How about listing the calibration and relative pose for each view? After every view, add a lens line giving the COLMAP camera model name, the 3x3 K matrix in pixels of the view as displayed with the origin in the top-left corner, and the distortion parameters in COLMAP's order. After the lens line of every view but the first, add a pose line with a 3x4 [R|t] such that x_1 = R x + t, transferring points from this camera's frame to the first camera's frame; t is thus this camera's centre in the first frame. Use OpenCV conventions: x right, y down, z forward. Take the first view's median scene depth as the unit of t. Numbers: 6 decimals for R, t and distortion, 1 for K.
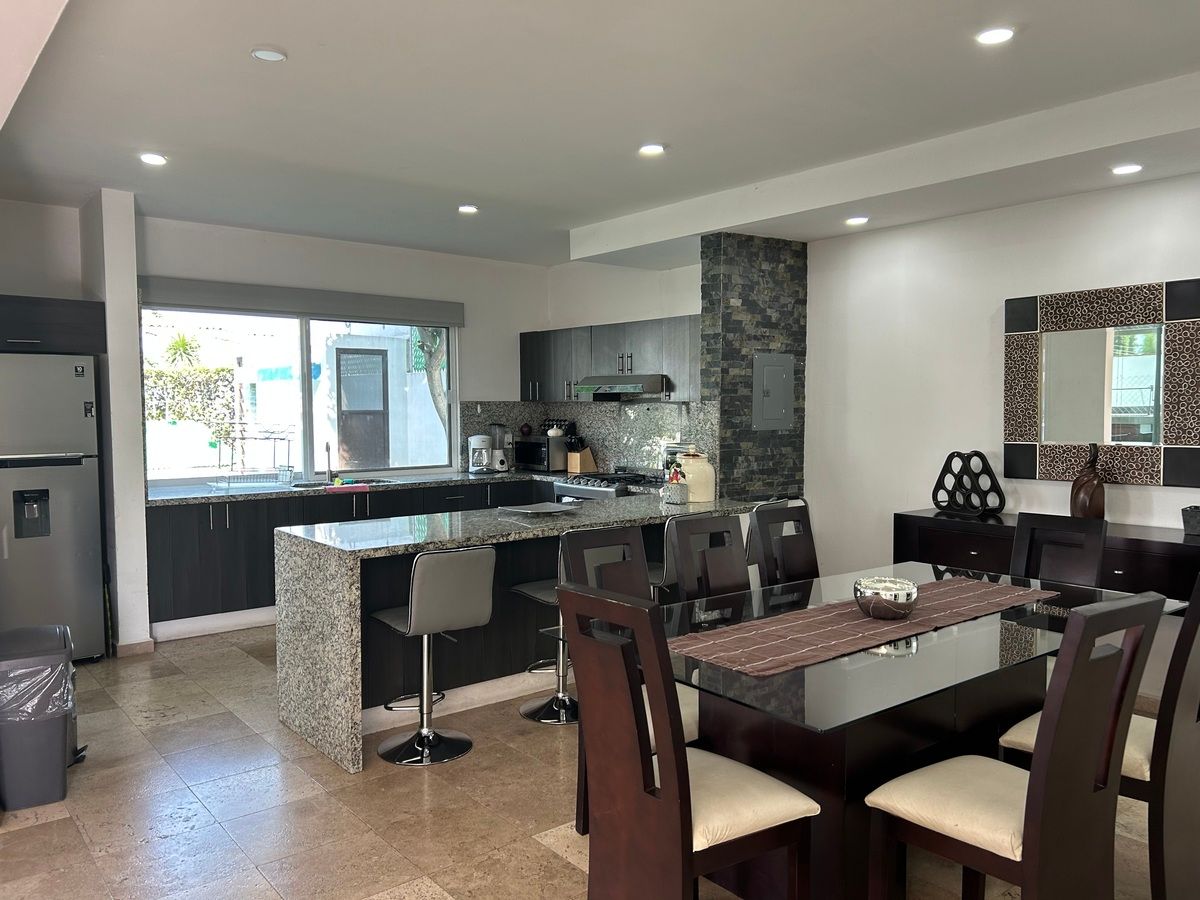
lens RADIAL K [[917.8, 0, 581.6], [0, 917.8, 461.5], [0, 0, 1]] dist [0.097911, -0.153955]
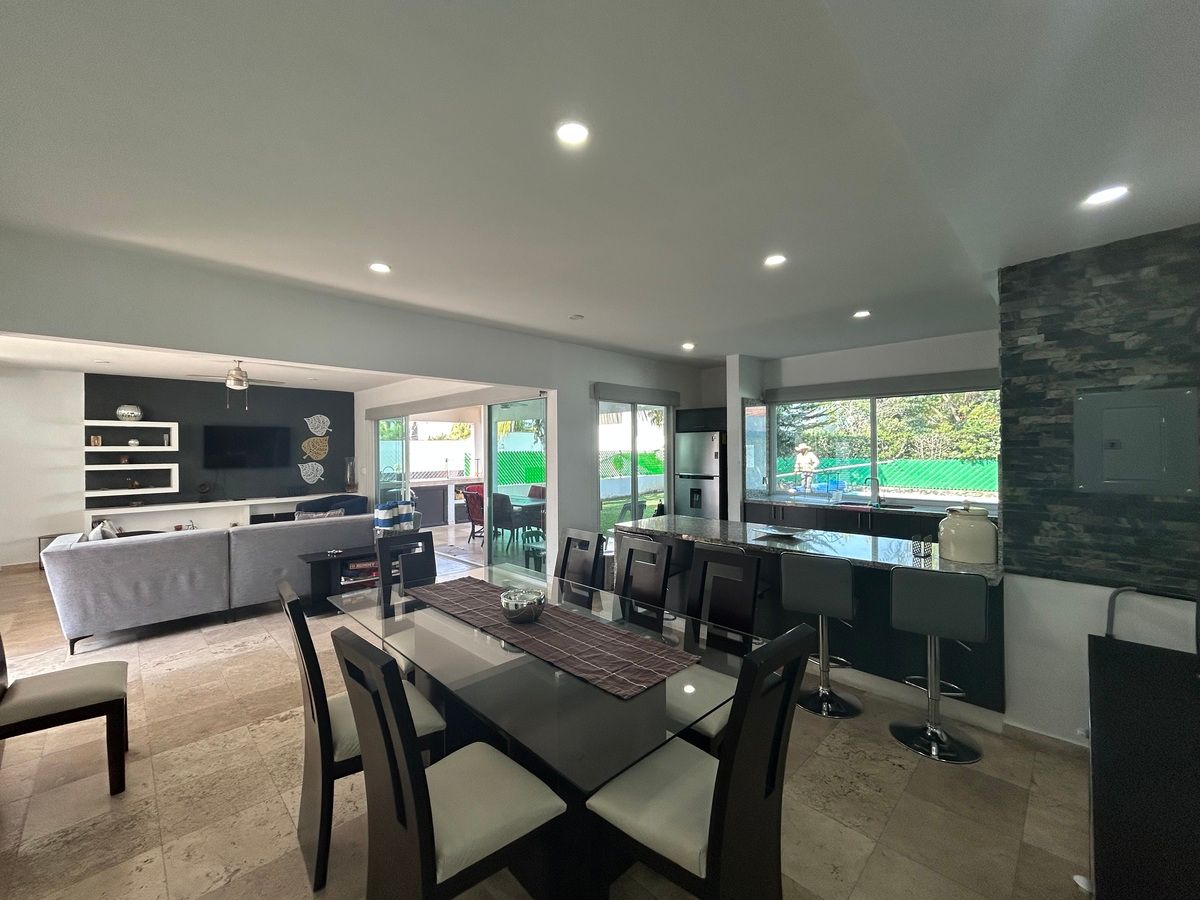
lens RADIAL K [[476.7, 0, 603.8], [0, 476.7, 439.9], [0, 0, 1]] dist [0.000657, 0.000060]
pose [[0.135994, -0.018734, -0.990533, 0.466980], [-0.055768, 0.998091, -0.026533, -0.038883], [0.989139, 0.058848, 0.134690, 0.469546]]
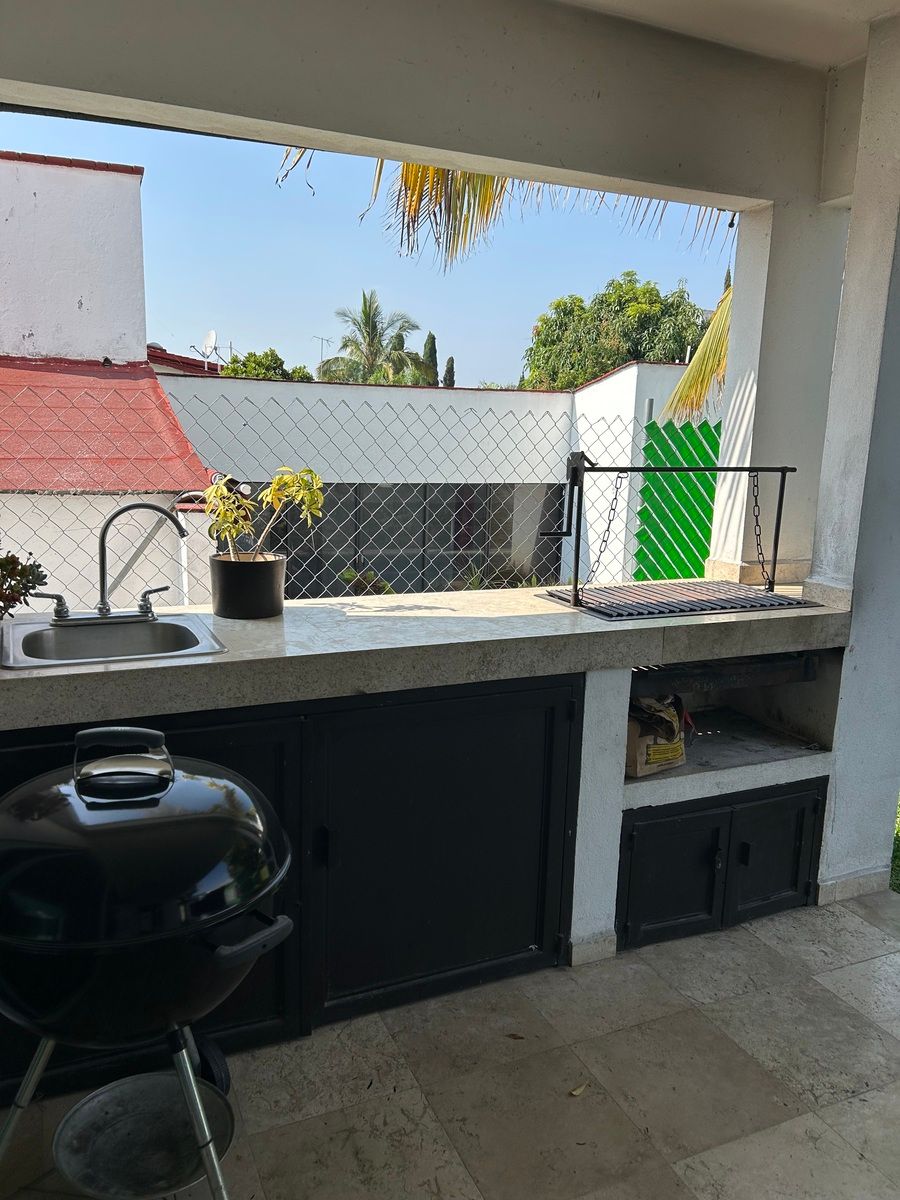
lens RADIAL K [[917.8, 0, 450.0], [0, 917.8, 600.0], [0, 0, 1]] dist [0.097911, -0.153955]
pose [[-0.239824, 0.175485, -0.954824, -0.822035], [-0.085918, 0.975831, 0.200926, -0.004005], [0.967007, 0.130223, -0.218951, 0.199994]]
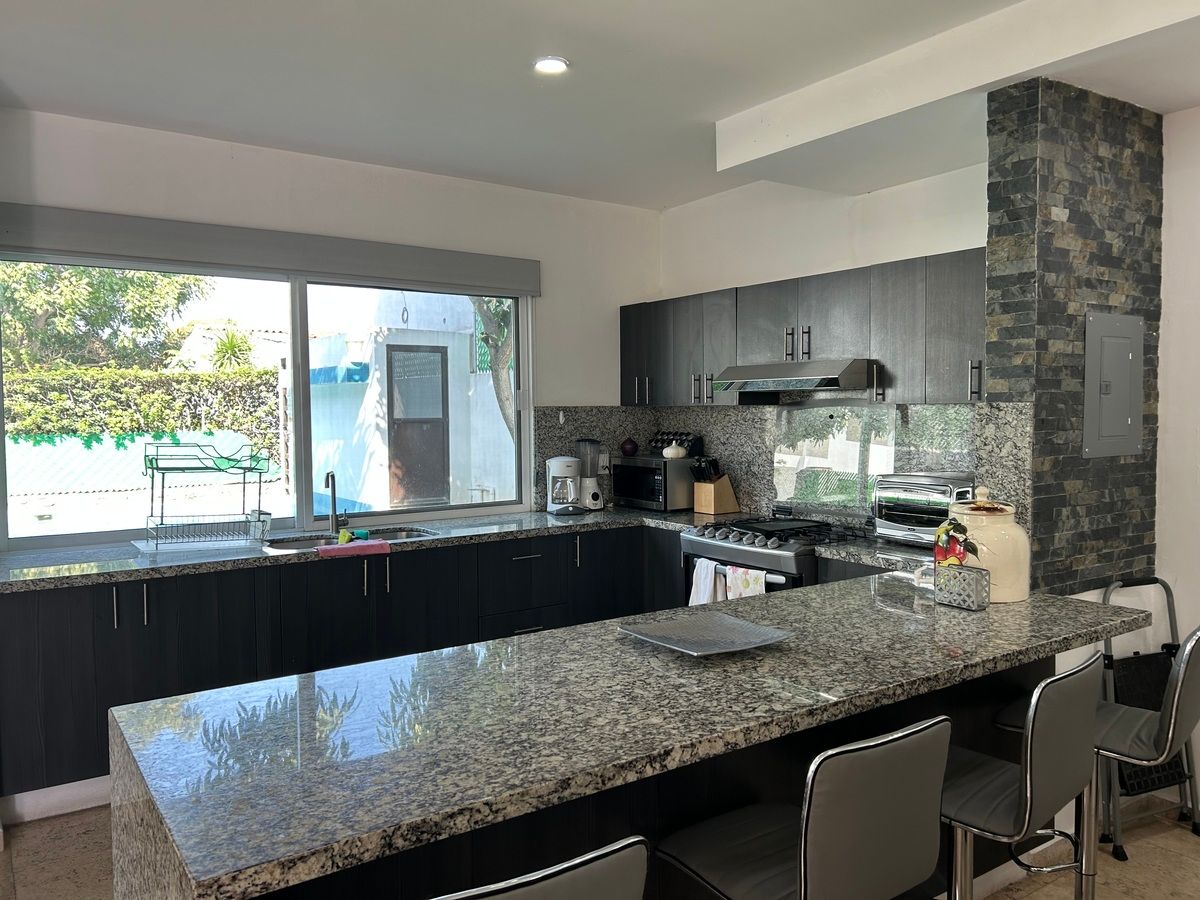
lens RADIAL K [[917.8, 0, 581.6], [0, 917.8, 461.5], [0, 0, 1]] dist [0.097911, -0.153955]
pose [[0.997114, -0.001053, -0.075915, -0.053717], [0.000644, 0.999985, -0.005407, -0.025120], [0.075920, 0.005343, 0.997100, 0.384783]]
